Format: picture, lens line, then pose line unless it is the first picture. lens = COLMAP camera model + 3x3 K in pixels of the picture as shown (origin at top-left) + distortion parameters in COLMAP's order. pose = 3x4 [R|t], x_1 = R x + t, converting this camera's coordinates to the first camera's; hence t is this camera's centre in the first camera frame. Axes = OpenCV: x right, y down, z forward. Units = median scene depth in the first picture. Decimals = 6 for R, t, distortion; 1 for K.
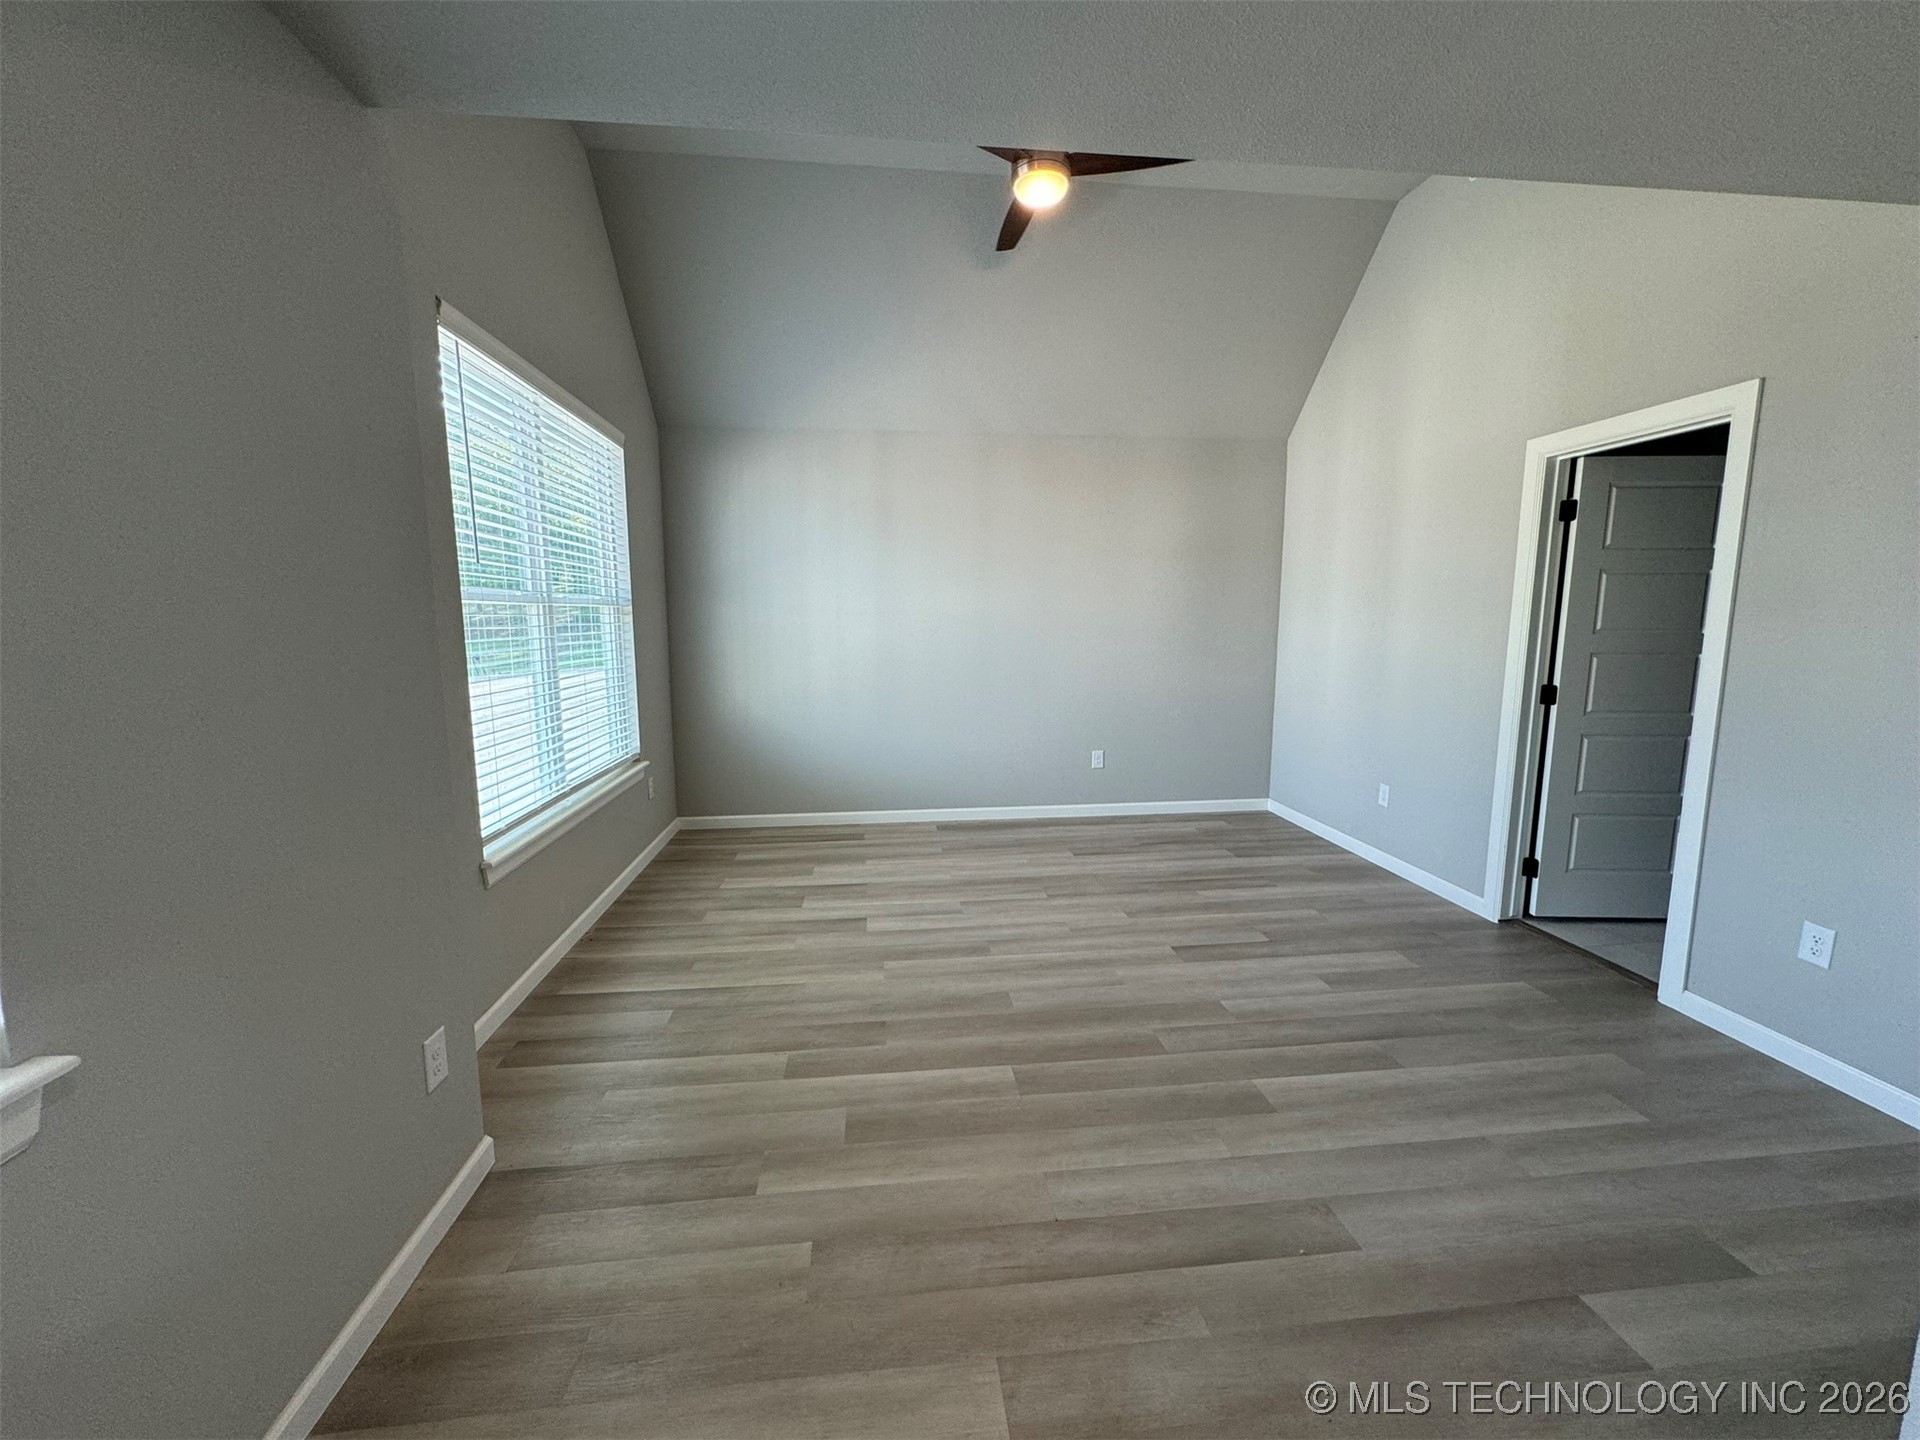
lens RADIAL K [[769.0, 0, 957.5], [0, 769.0, 717.4], [0, 0, 1]] dist [-0.001027, 0.000324]
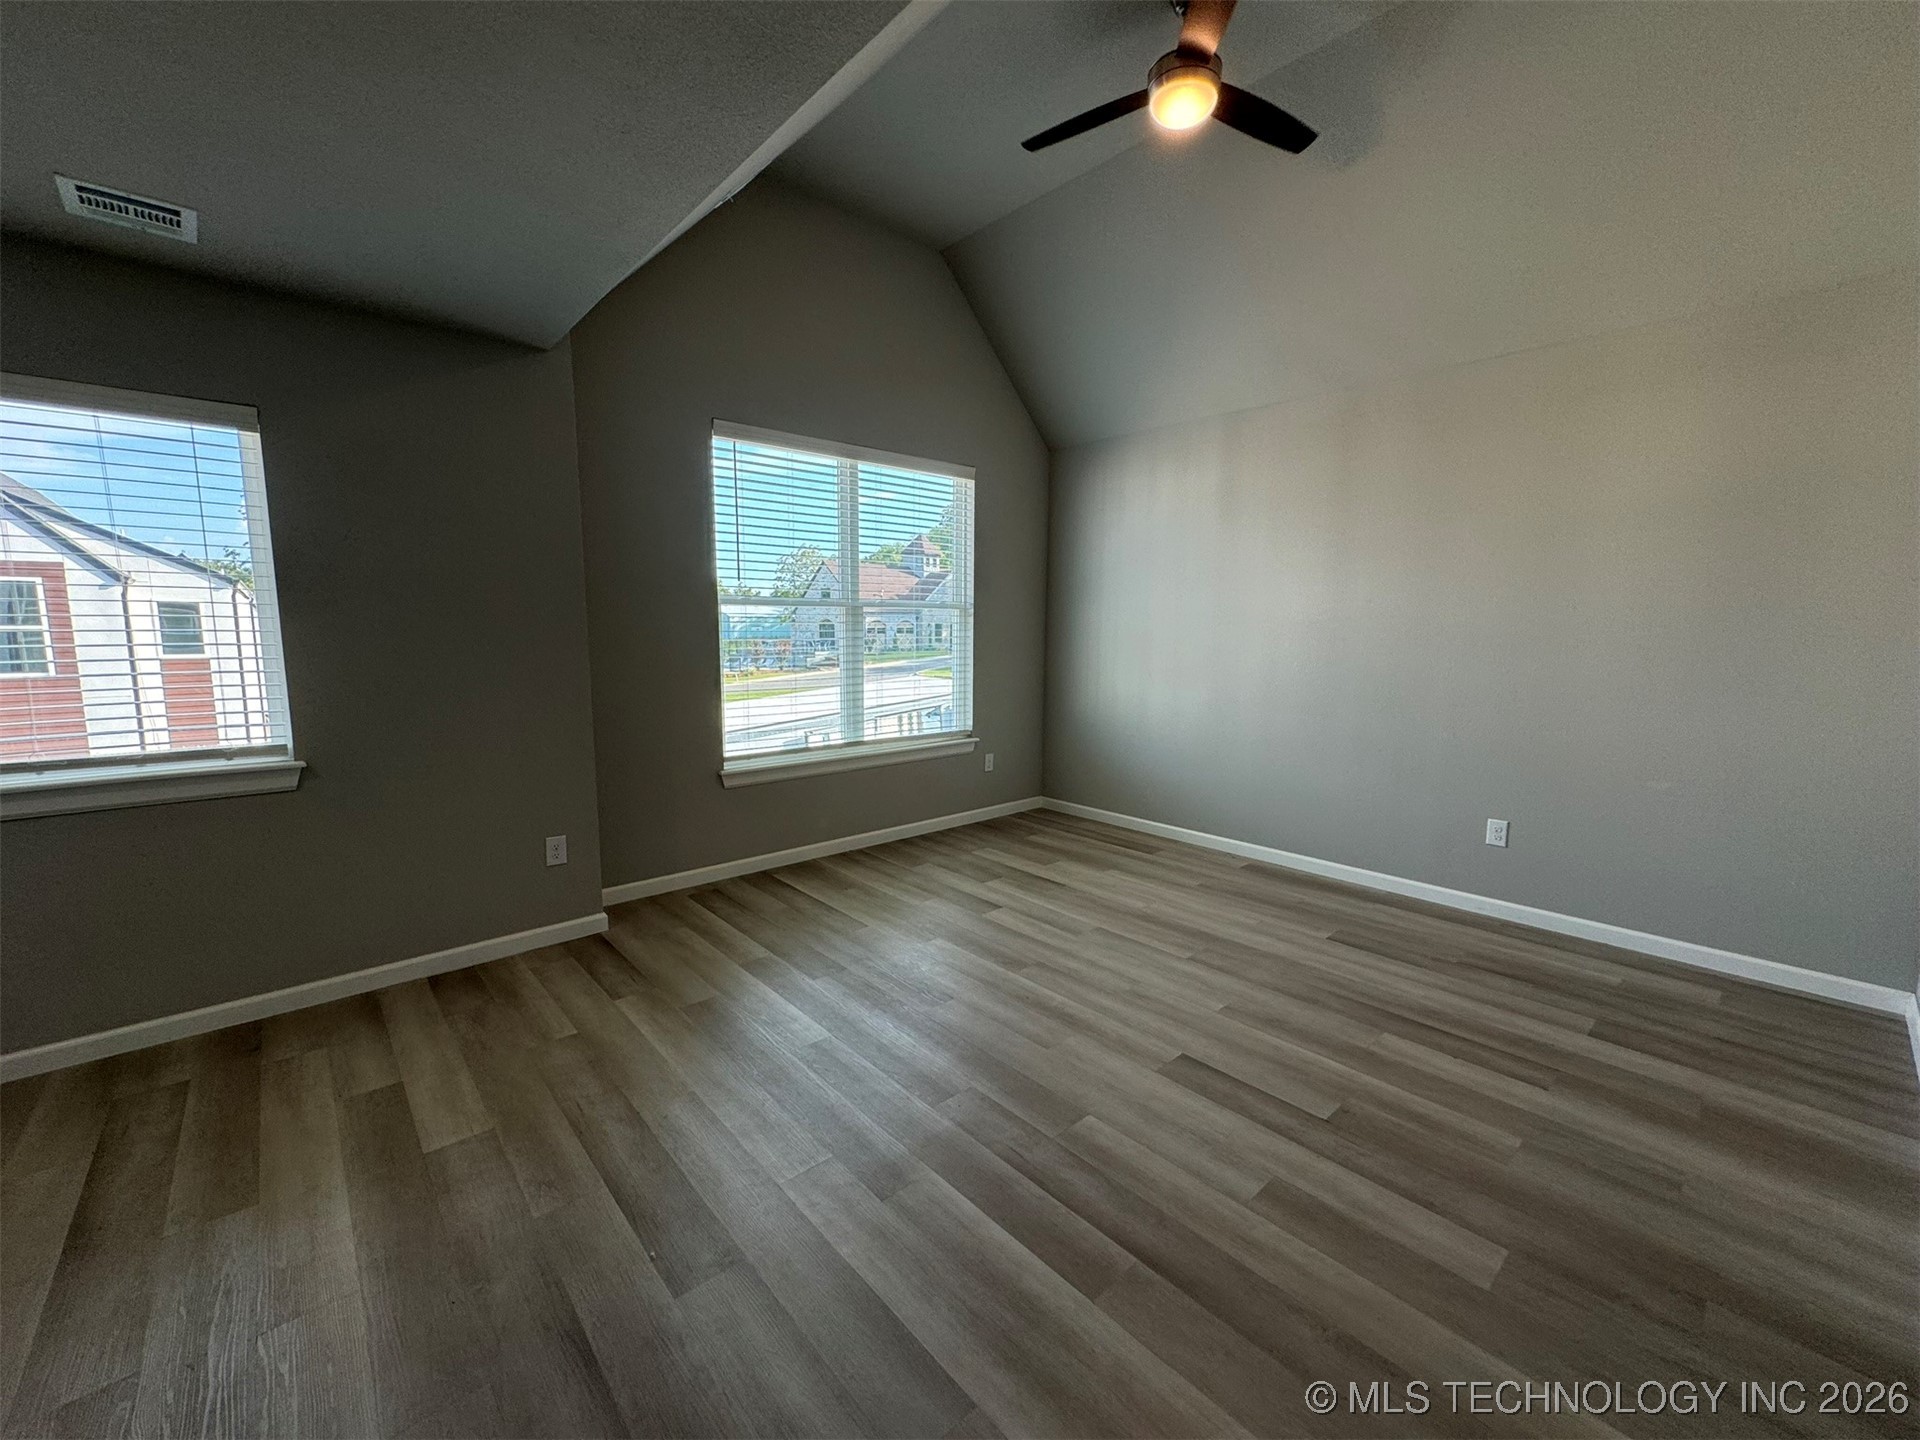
lens RADIAL K [[769.0, 0, 957.5], [0, 769.0, 717.4], [0, 0, 1]] dist [-0.001027, 0.000324]
pose [[0.579487, 0.104929, -0.808198, 0.626594], [-0.112872, 0.992453, 0.047920, -0.033874], [0.807127, 0.063454, 0.586957, 0.312640]]
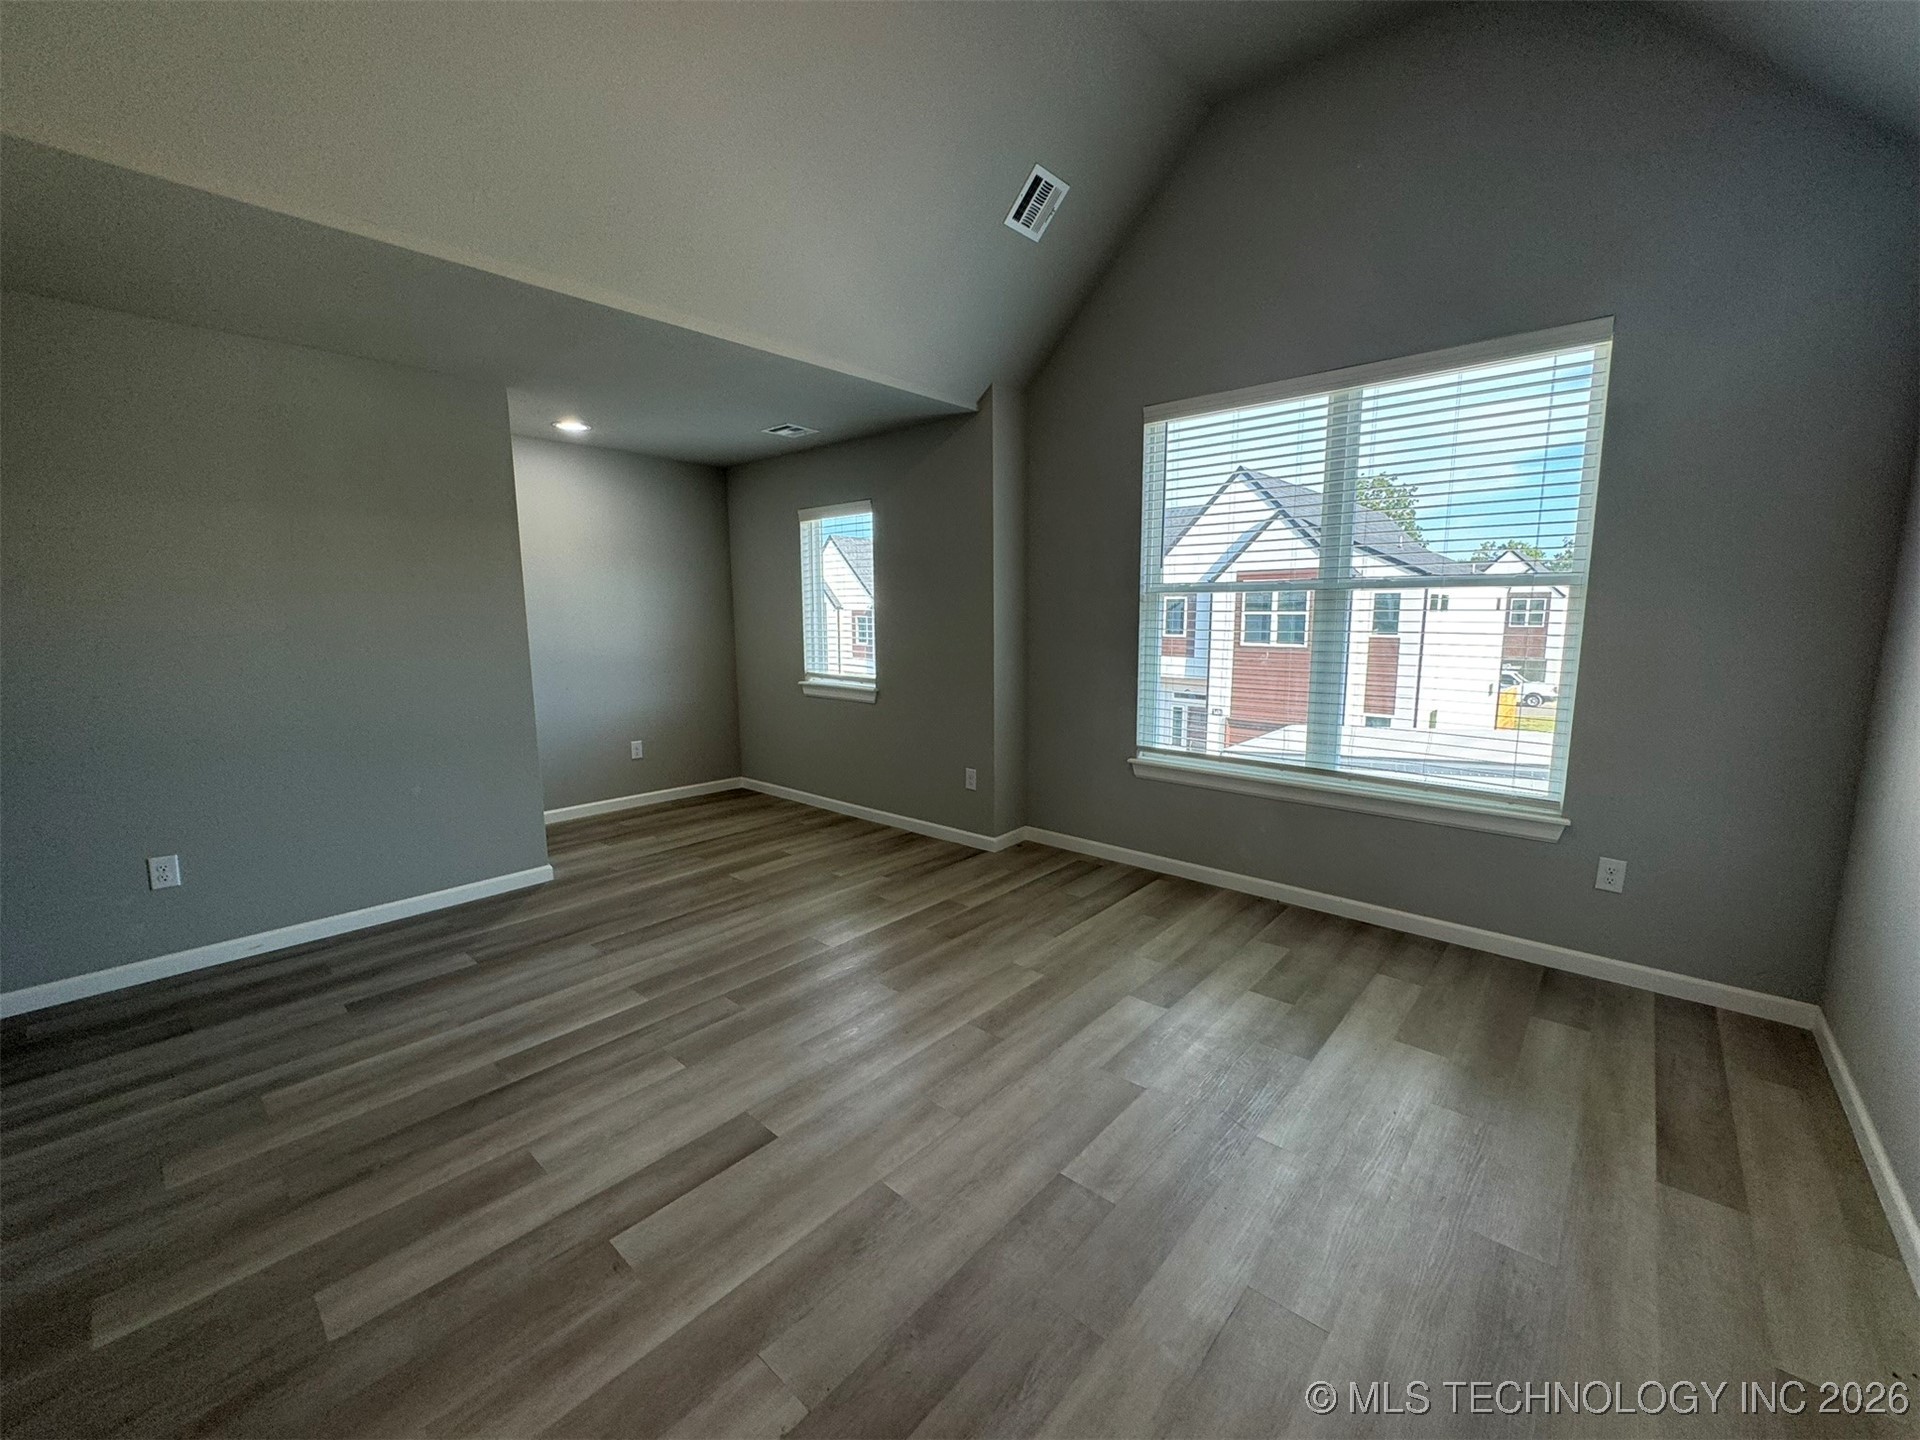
lens RADIAL K [[769.0, 0, 957.5], [0, 769.0, 717.4], [0, 0, 1]] dist [-0.001027, 0.000324]
pose [[-0.740766, 0.102108, -0.663958, 0.475265], [-0.080287, 0.967839, 0.238416, -0.165365], [0.666948, 0.229918, -0.708744, 1.266035]]
